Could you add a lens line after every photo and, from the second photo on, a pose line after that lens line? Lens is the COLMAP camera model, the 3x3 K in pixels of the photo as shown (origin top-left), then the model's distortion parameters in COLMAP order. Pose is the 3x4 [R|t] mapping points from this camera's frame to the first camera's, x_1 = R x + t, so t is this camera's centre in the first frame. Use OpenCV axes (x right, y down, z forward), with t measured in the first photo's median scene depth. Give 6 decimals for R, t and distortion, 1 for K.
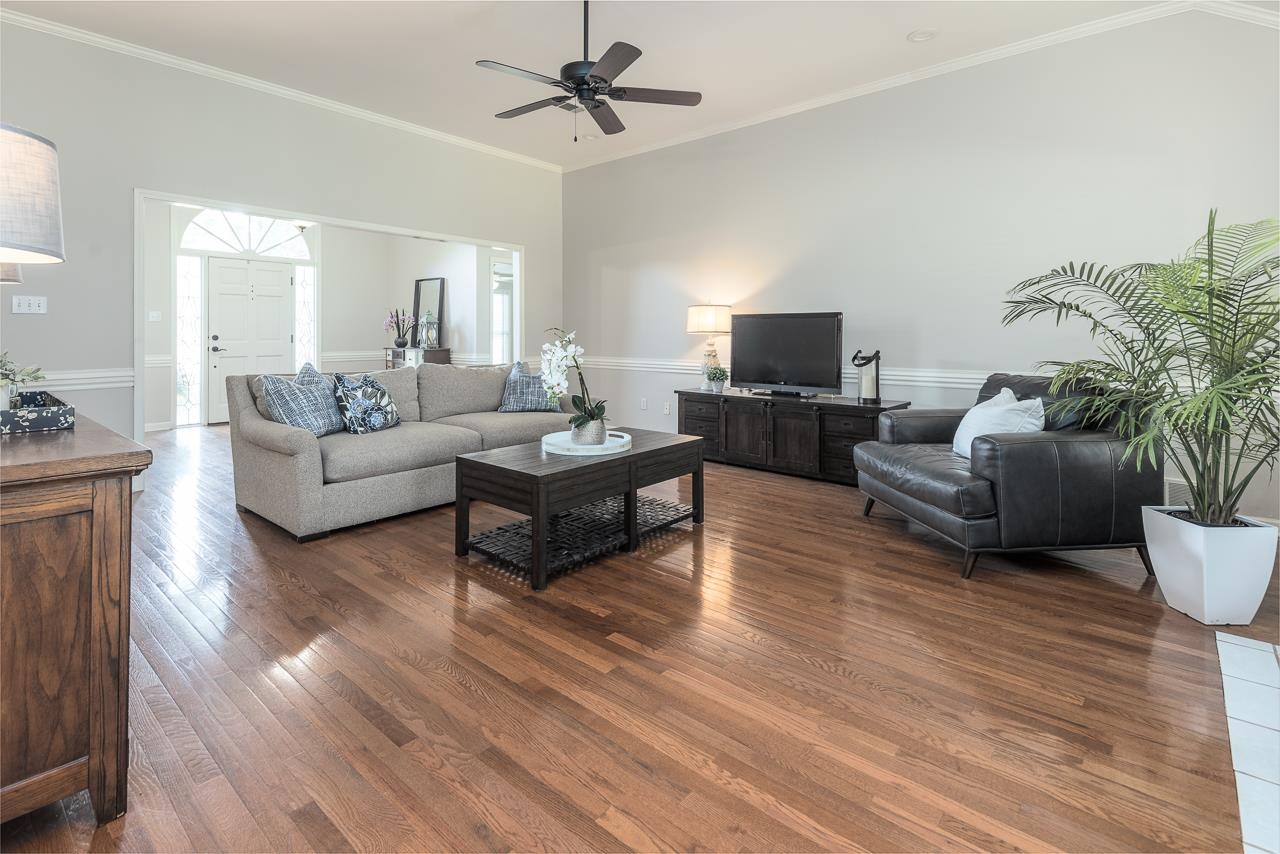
lens RADIAL K [[614.9, 0, 625.2], [0, 614.9, 339.5], [0, 0, 1]] dist [0.046362, -0.008073]
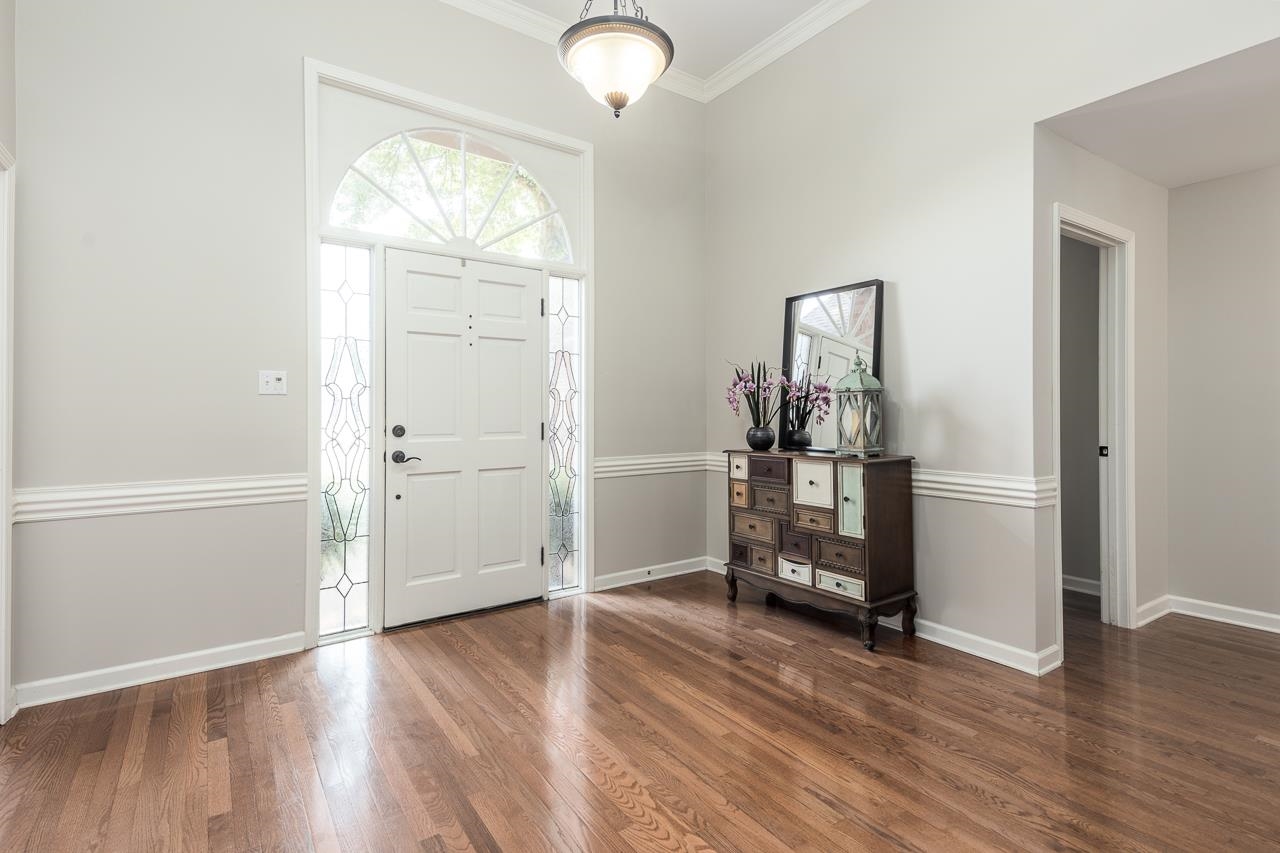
lens RADIAL K [[614.9, 0, 631.3], [0, 614.9, 418.2], [0, 0, 1]] dist [0.046362, -0.008073]
pose [[0.967069, -0.006108, -0.254441, -0.359986], [0.004614, 0.999968, -0.006467, -0.007917], [0.254472, 0.005080, 0.967067, 0.580088]]
